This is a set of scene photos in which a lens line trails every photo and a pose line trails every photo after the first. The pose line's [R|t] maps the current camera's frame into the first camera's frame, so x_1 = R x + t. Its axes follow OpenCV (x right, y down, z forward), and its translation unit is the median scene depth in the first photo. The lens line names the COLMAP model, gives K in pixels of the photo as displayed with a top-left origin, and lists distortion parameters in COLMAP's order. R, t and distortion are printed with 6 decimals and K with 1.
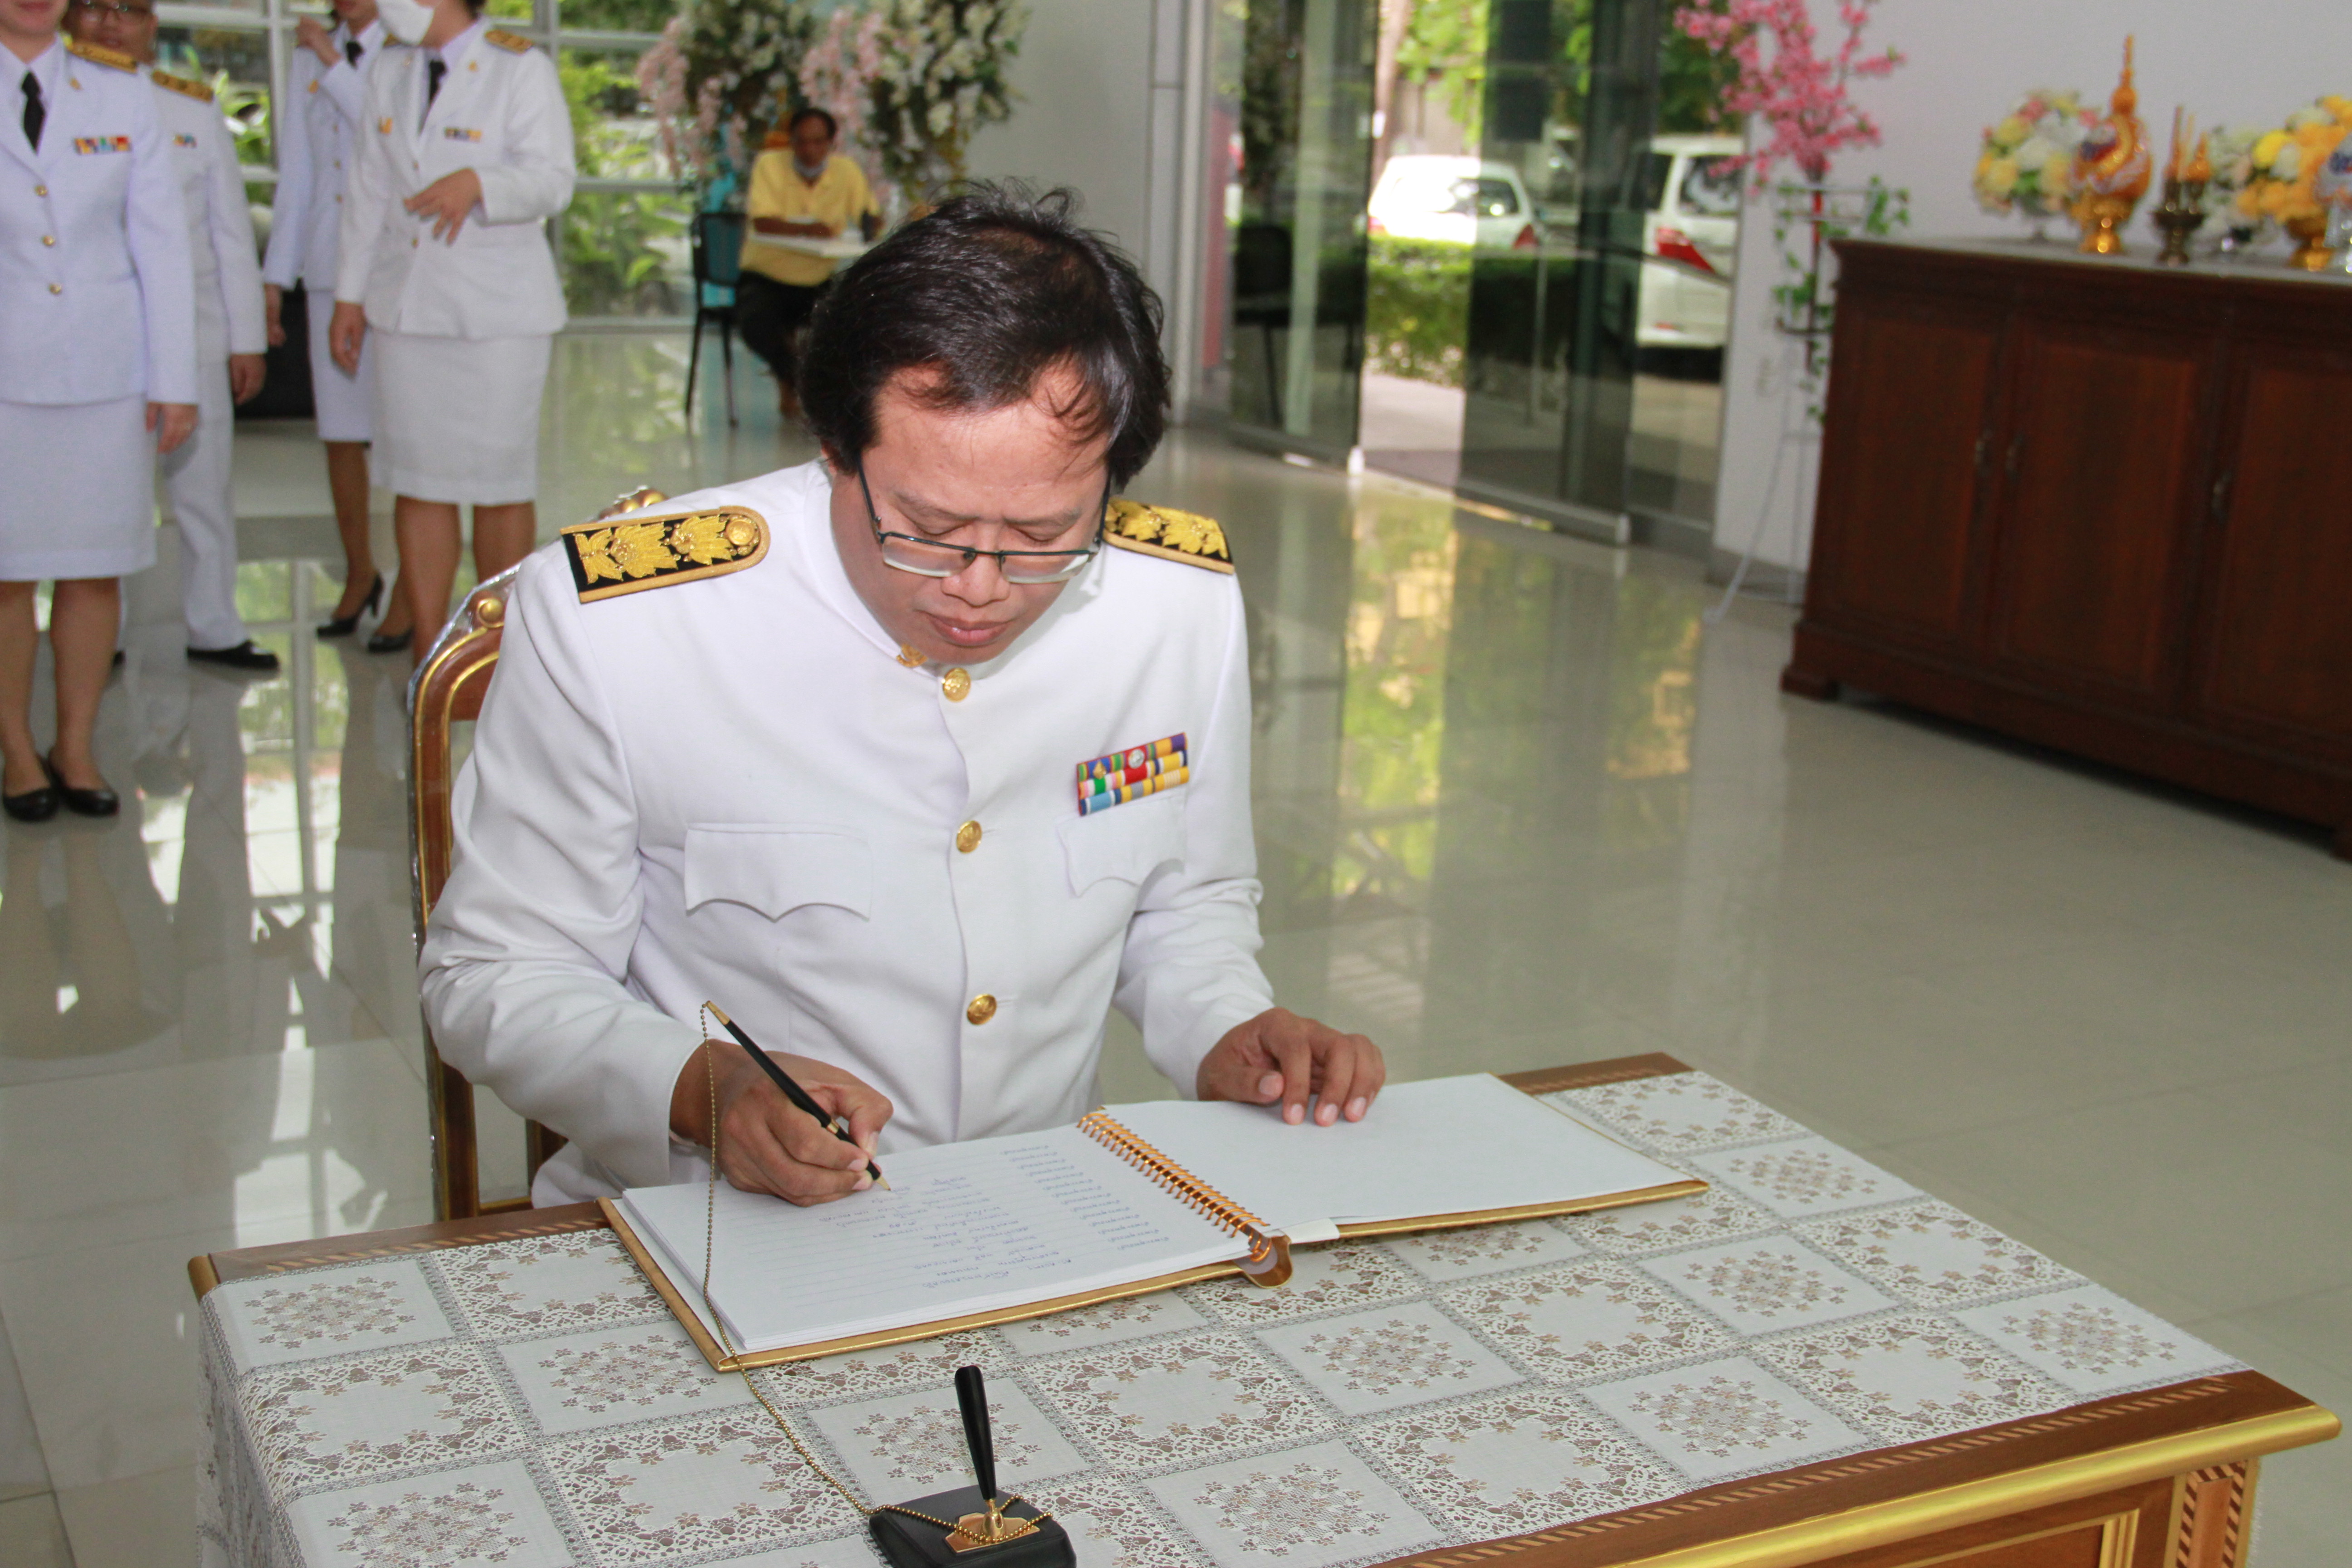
lens RADIAL K [[2802.4, 0, 1194.0], [0, 2802.4, 798.5], [0, 0, 1]] dist [0.056491, 0.000000]
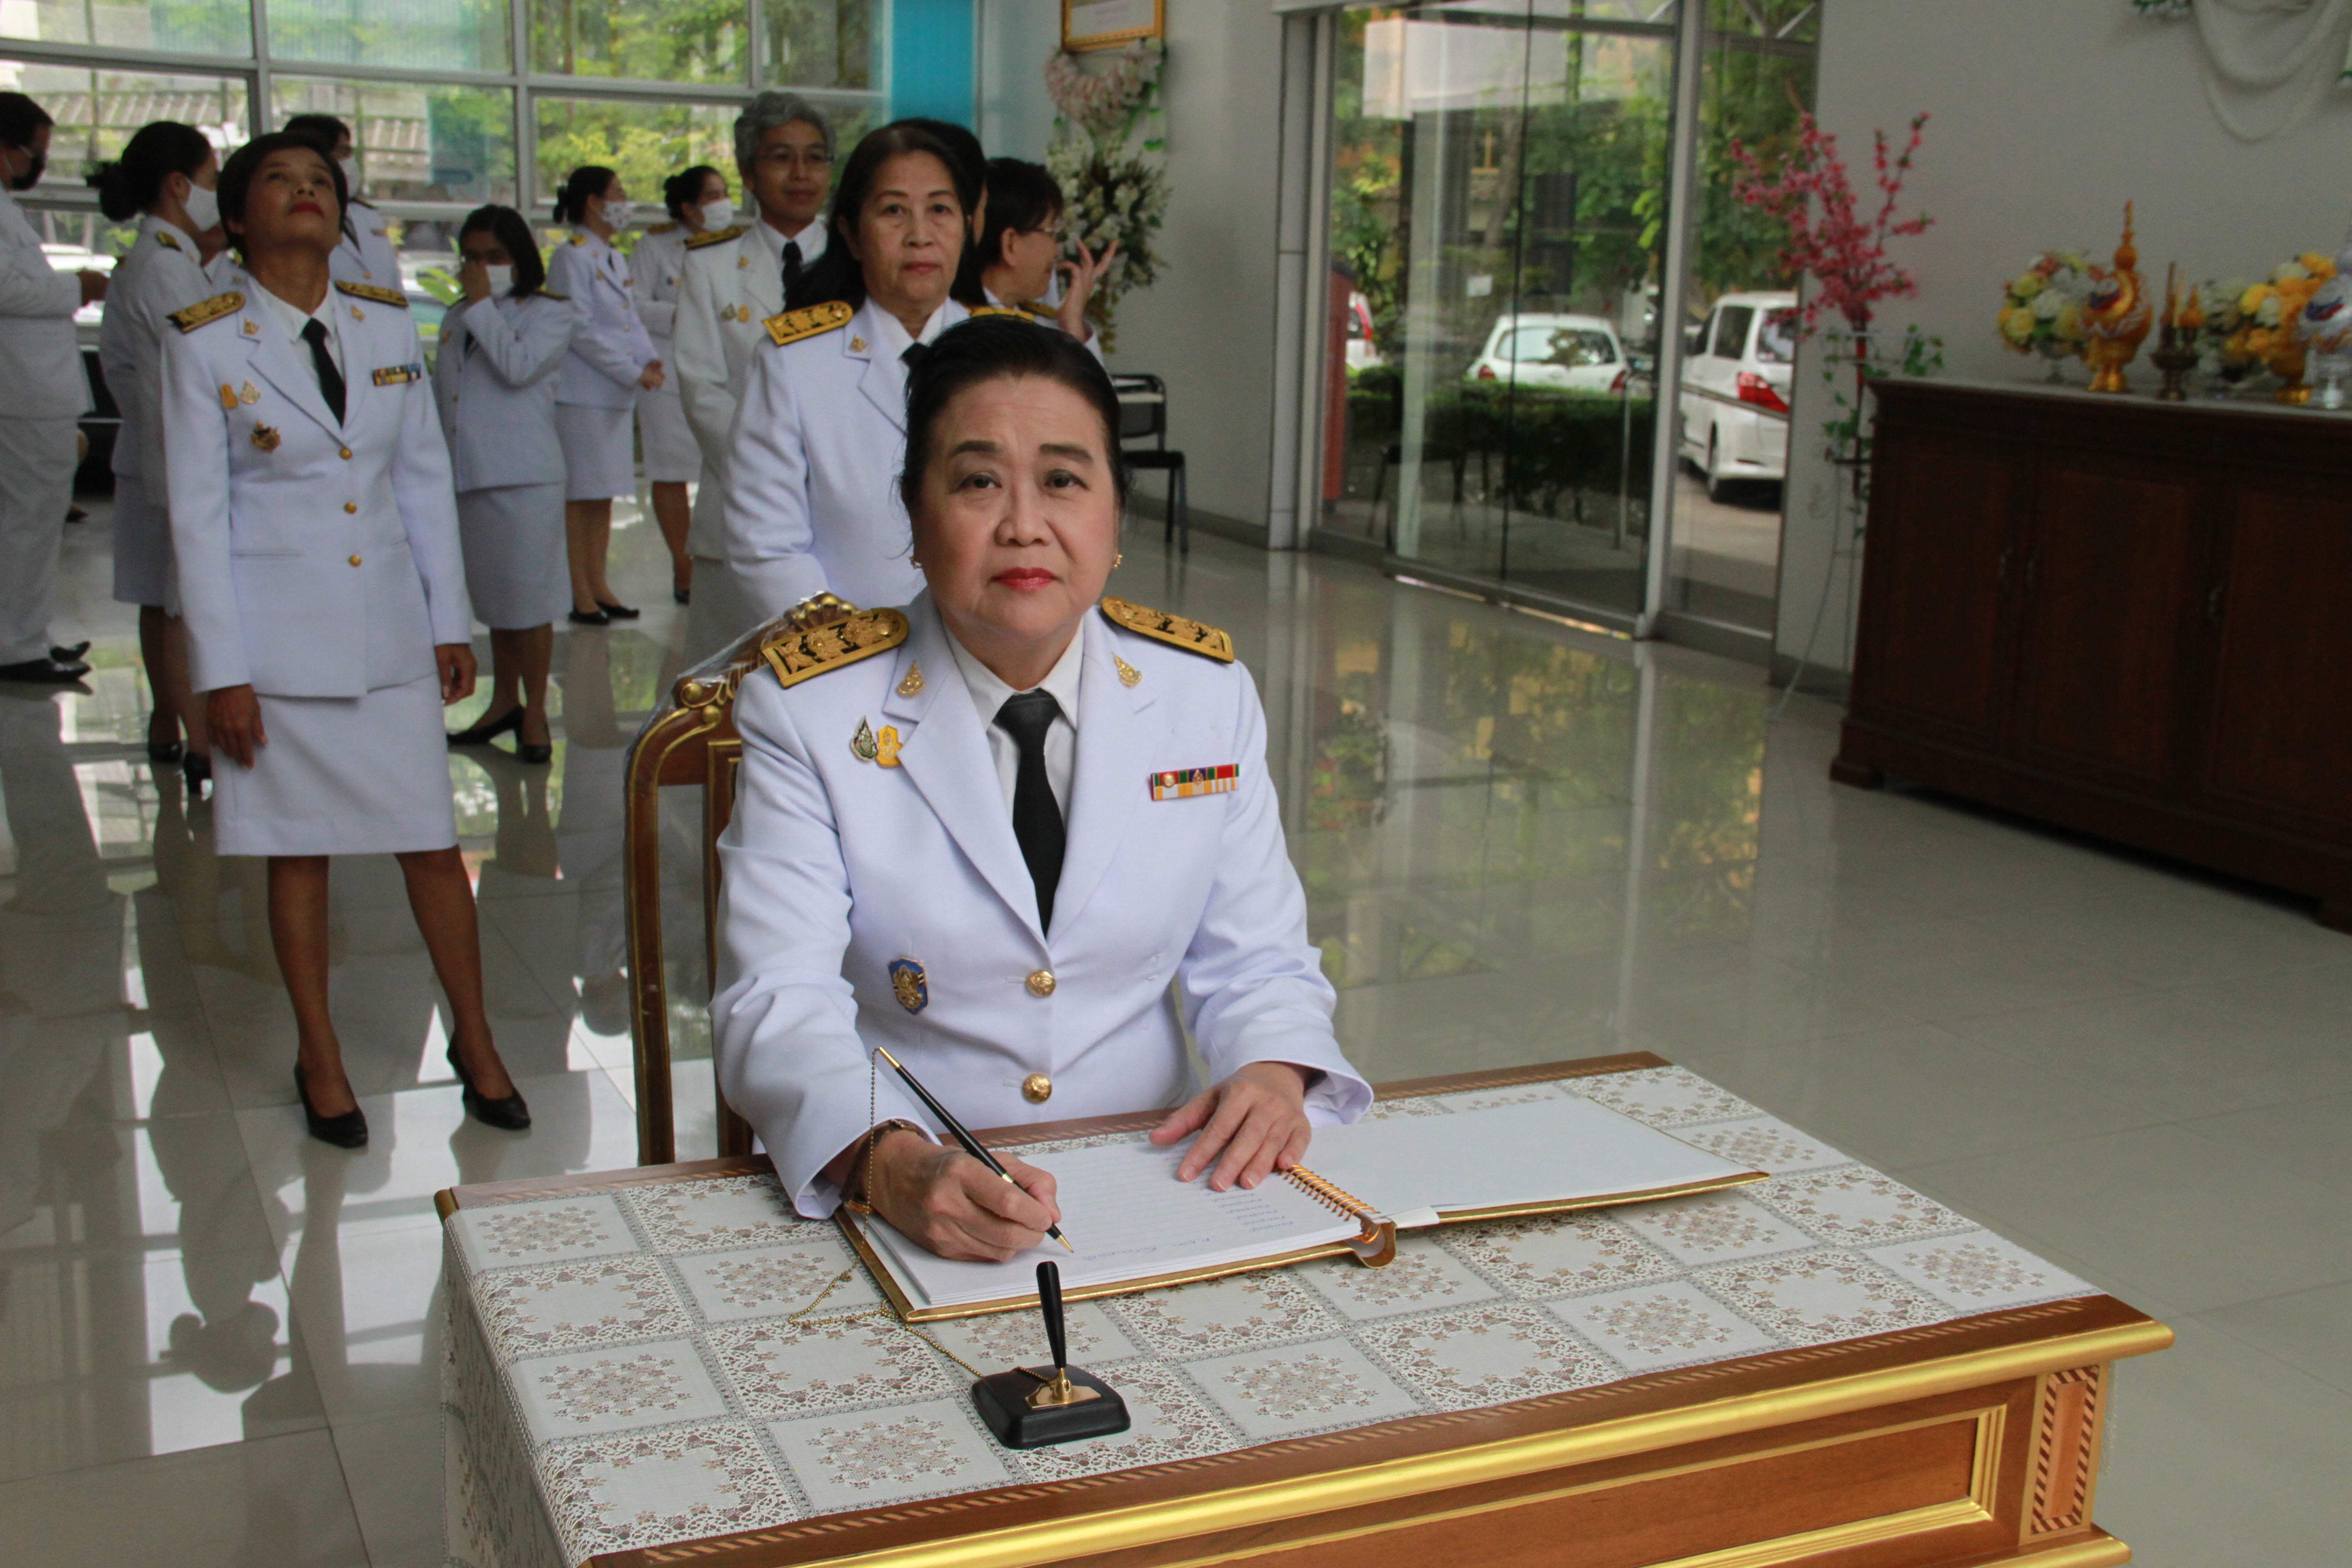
lens RADIAL K [[2569.9, 0, 1181.8], [0, 2569.9, 787.3], [0, 0, 1]] dist [-0.005497, 0.000000]
pose [[0.998176, -0.001089, -0.060353, 0.039492], [-0.001514, 0.999071, -0.043062, 0.028799], [0.060344, 0.043075, 0.997248, -0.110967]]
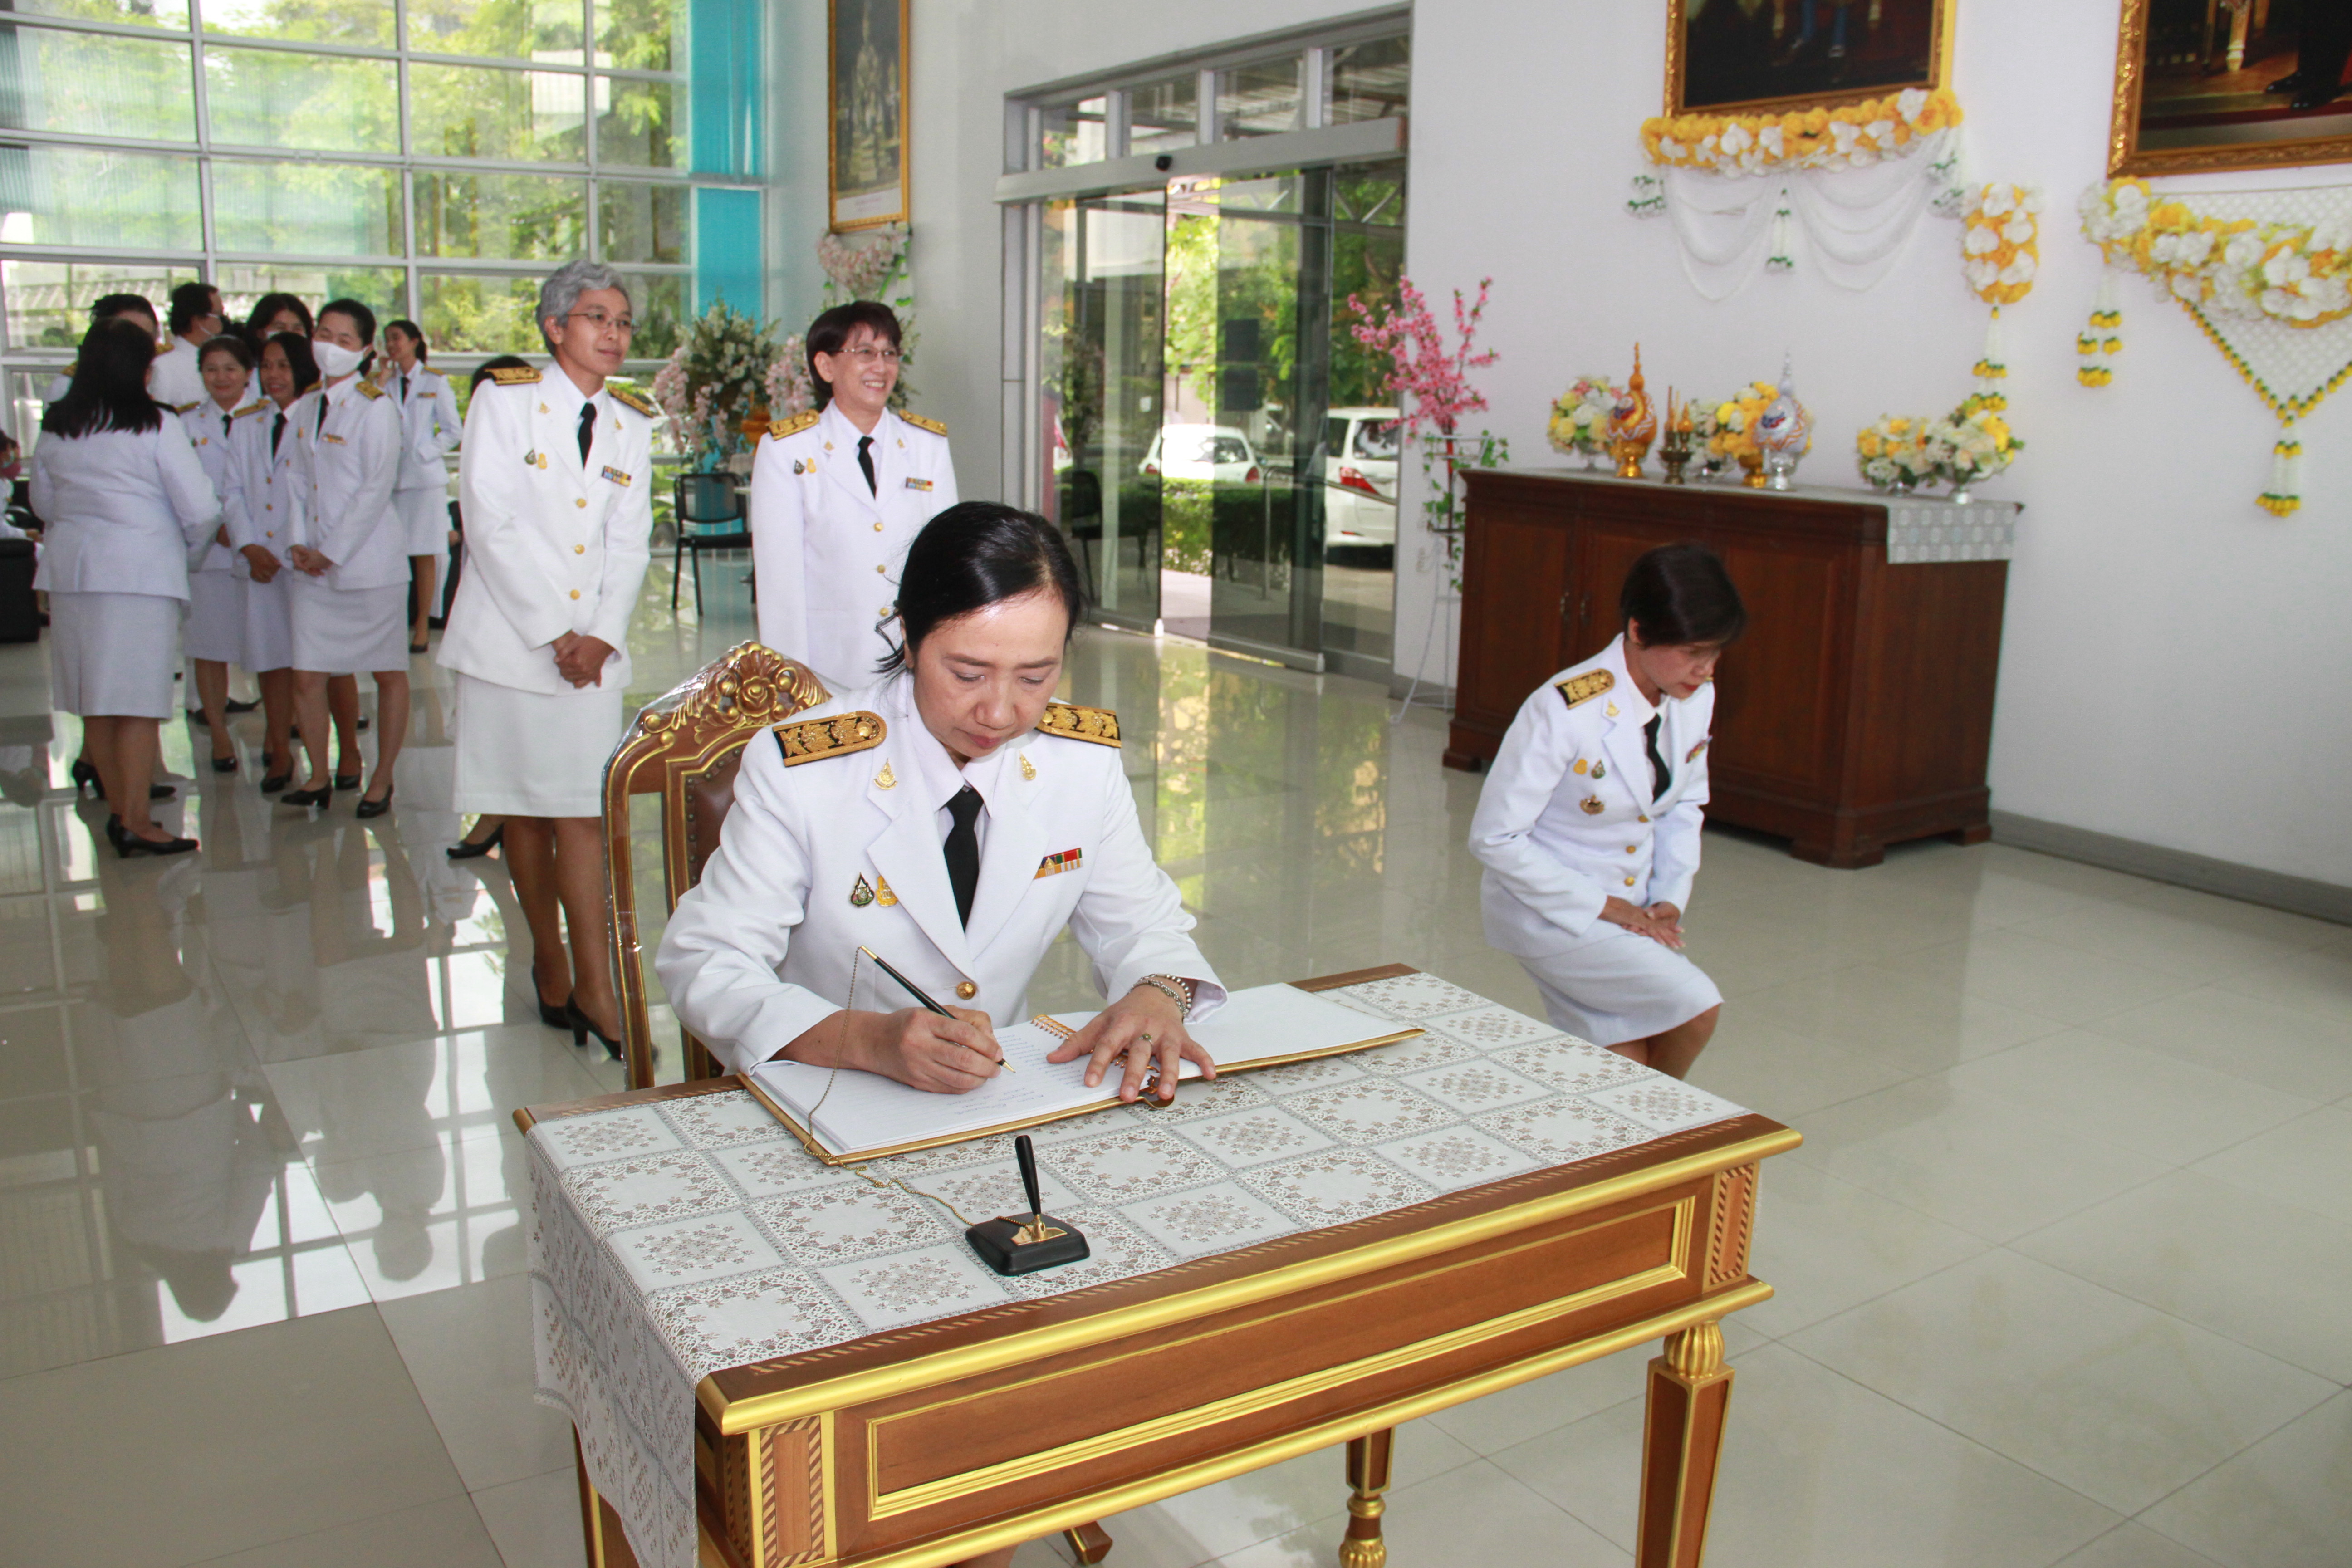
lens RADIAL K [[1966.8, 0, 1180.5], [0, 1966.8, 804.5], [0, 0, 1]] dist [-0.164165, 0.099225]
pose [[0.996217, -0.037516, 0.078382, -0.048160], [0.040153, 0.998670, -0.032333, 0.034296], [-0.077065, 0.035358, 0.996399, -0.122576]]
